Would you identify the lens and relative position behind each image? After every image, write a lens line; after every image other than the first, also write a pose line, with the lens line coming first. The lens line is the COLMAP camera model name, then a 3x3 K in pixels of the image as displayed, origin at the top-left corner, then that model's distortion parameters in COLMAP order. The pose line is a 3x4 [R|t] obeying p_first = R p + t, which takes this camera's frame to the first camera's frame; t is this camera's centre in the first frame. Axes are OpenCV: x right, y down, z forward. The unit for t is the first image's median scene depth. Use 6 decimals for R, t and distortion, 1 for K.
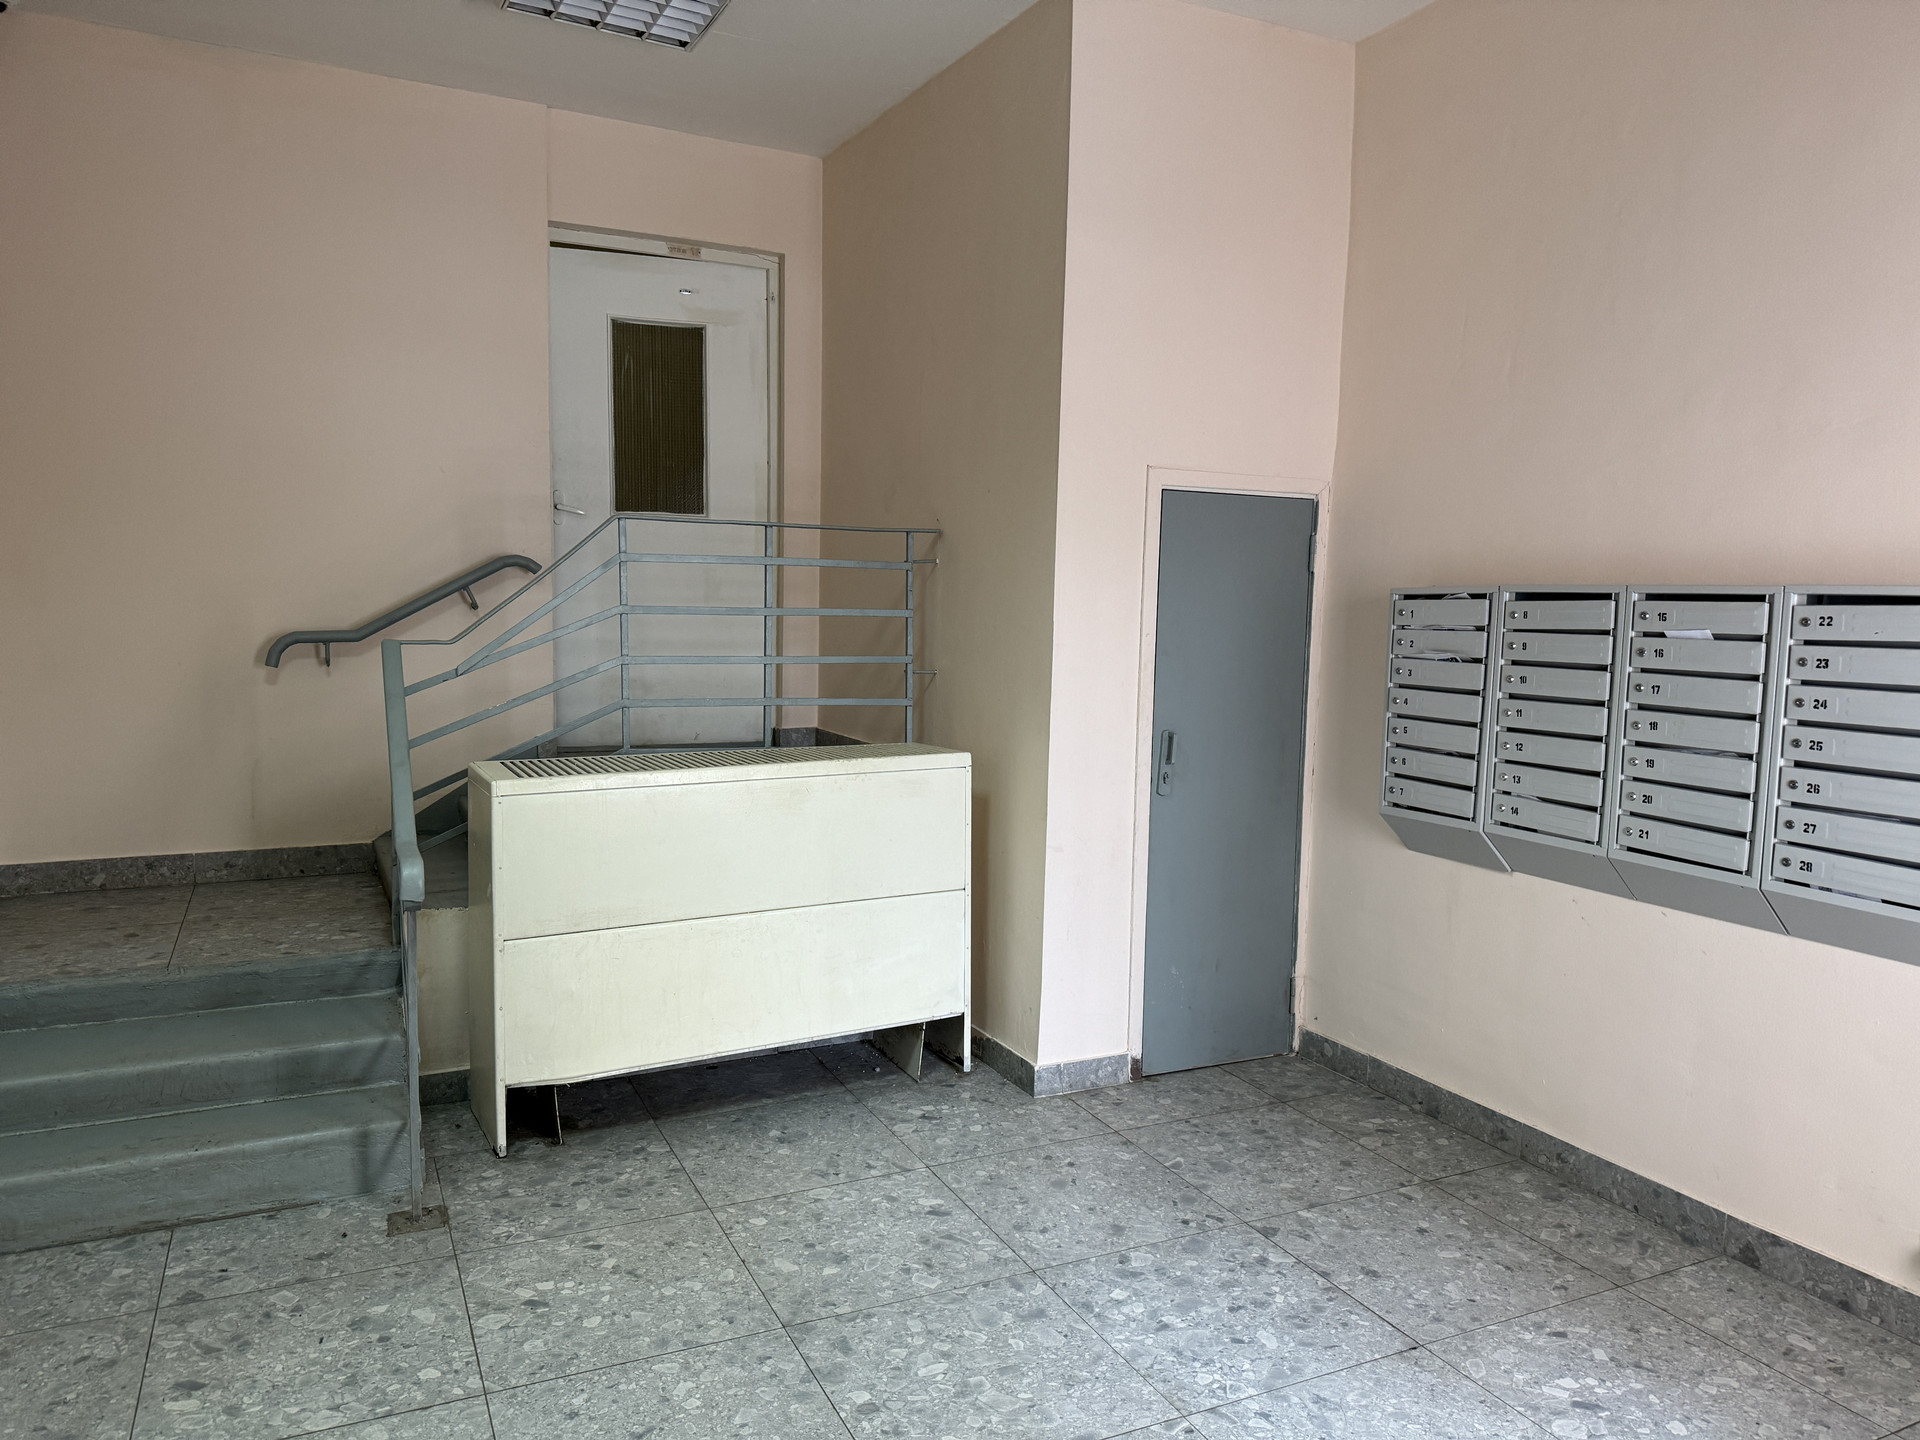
lens RADIAL K [[1368.4, 0, 966.6], [0, 1368.4, 719.2], [0, 0, 1]] dist [0.043149, -0.006163]
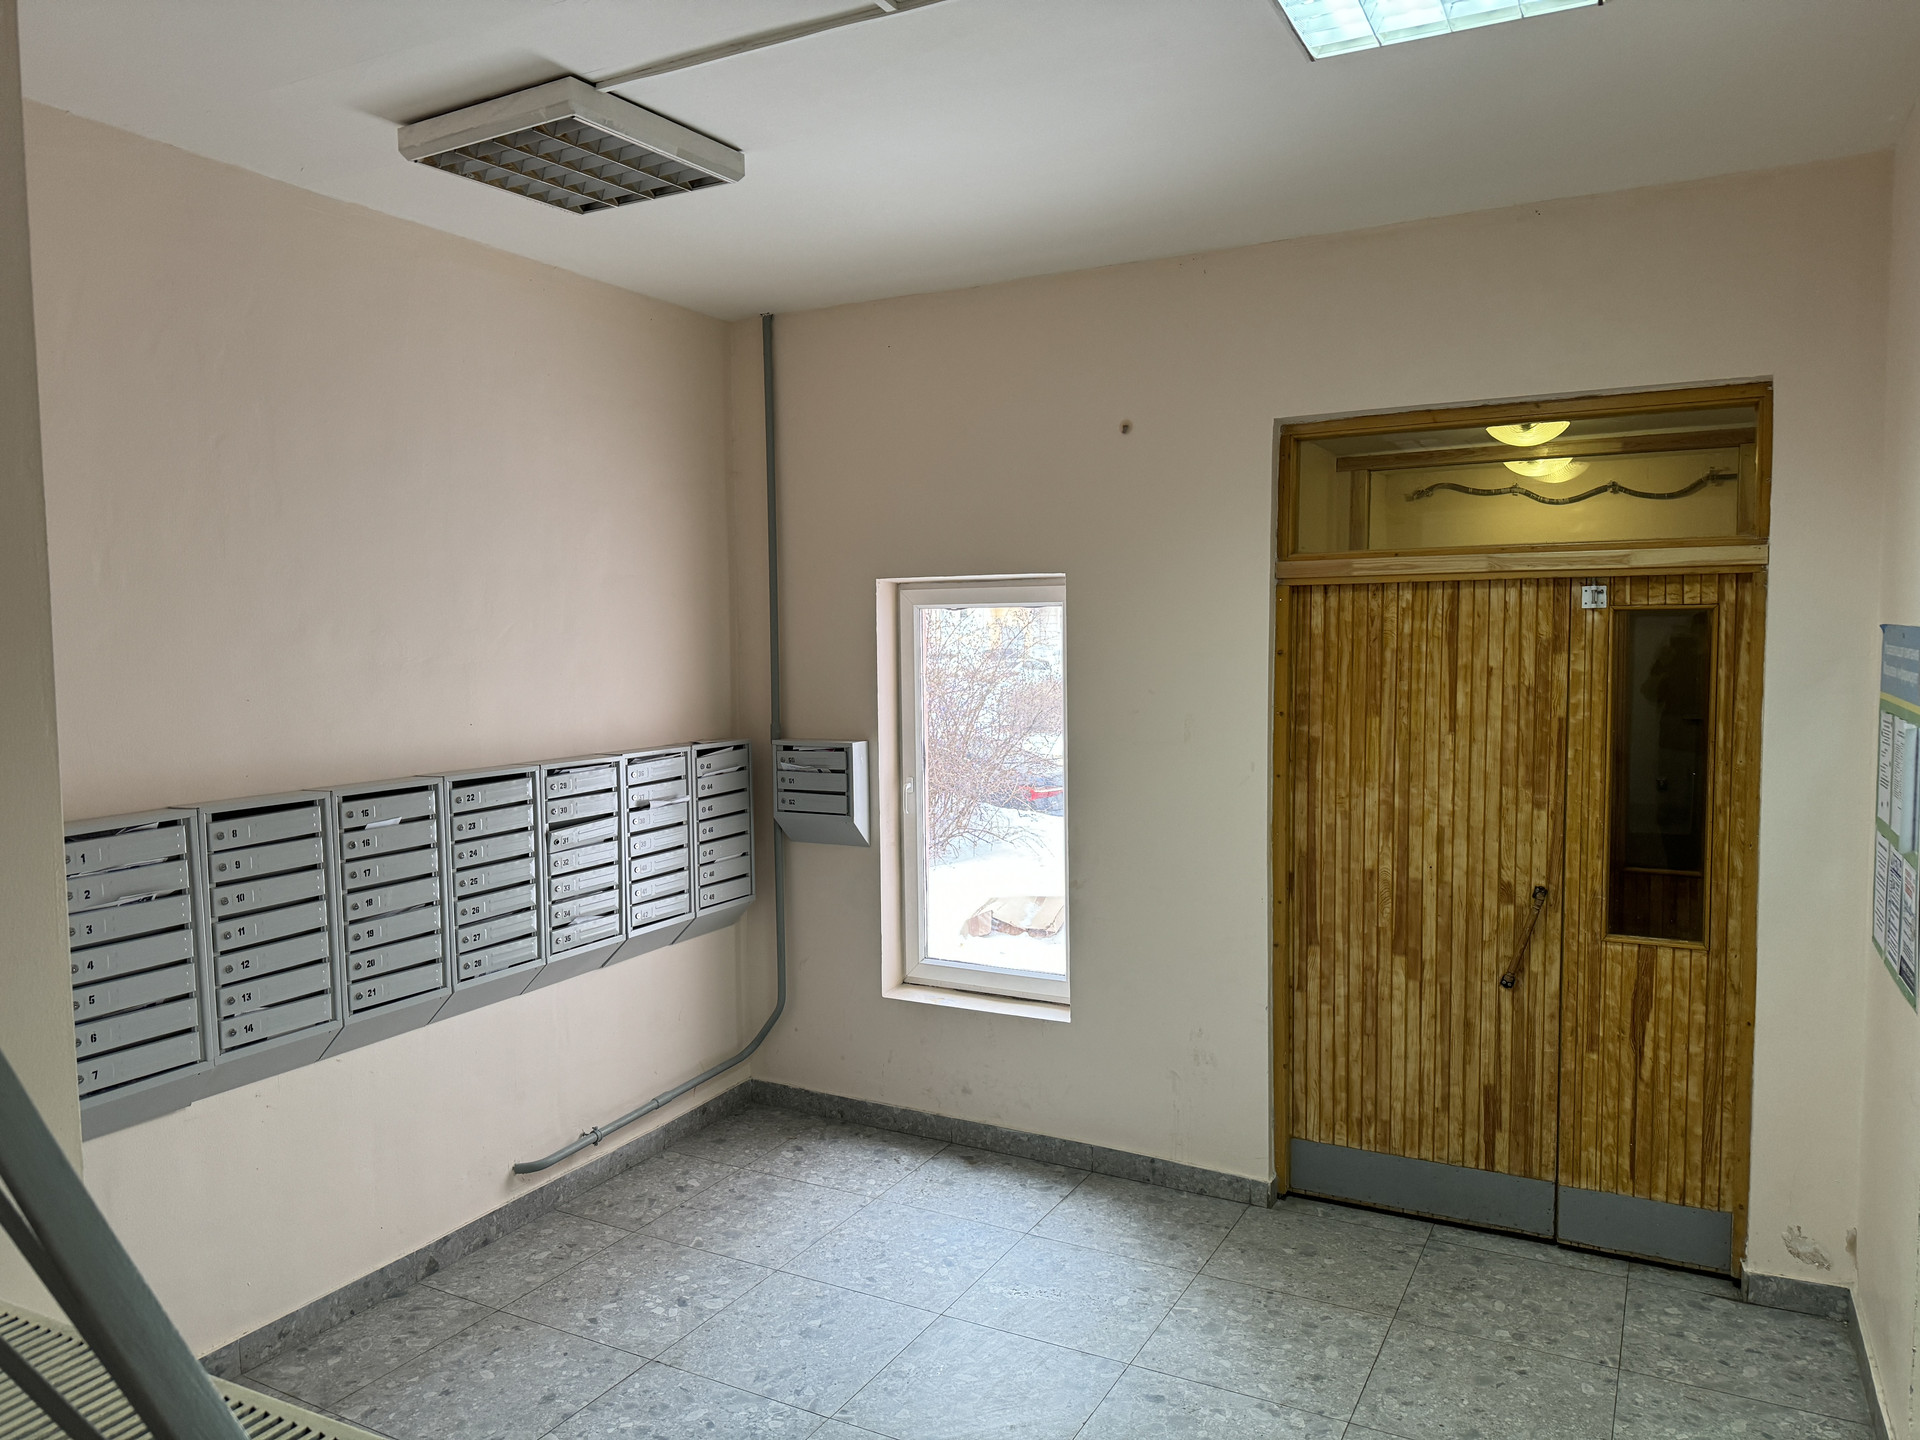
lens RADIAL K [[1368.4, 0, 964.8], [0, 1368.4, 727.1], [0, 0, 1]] dist [0.043149, -0.006163]
pose [[-0.586364, -0.070939, 0.806936, -0.767791], [0.074958, 0.987132, 0.141249, -0.276034], [-0.806572, 0.143310, -0.573501, 1.238354]]
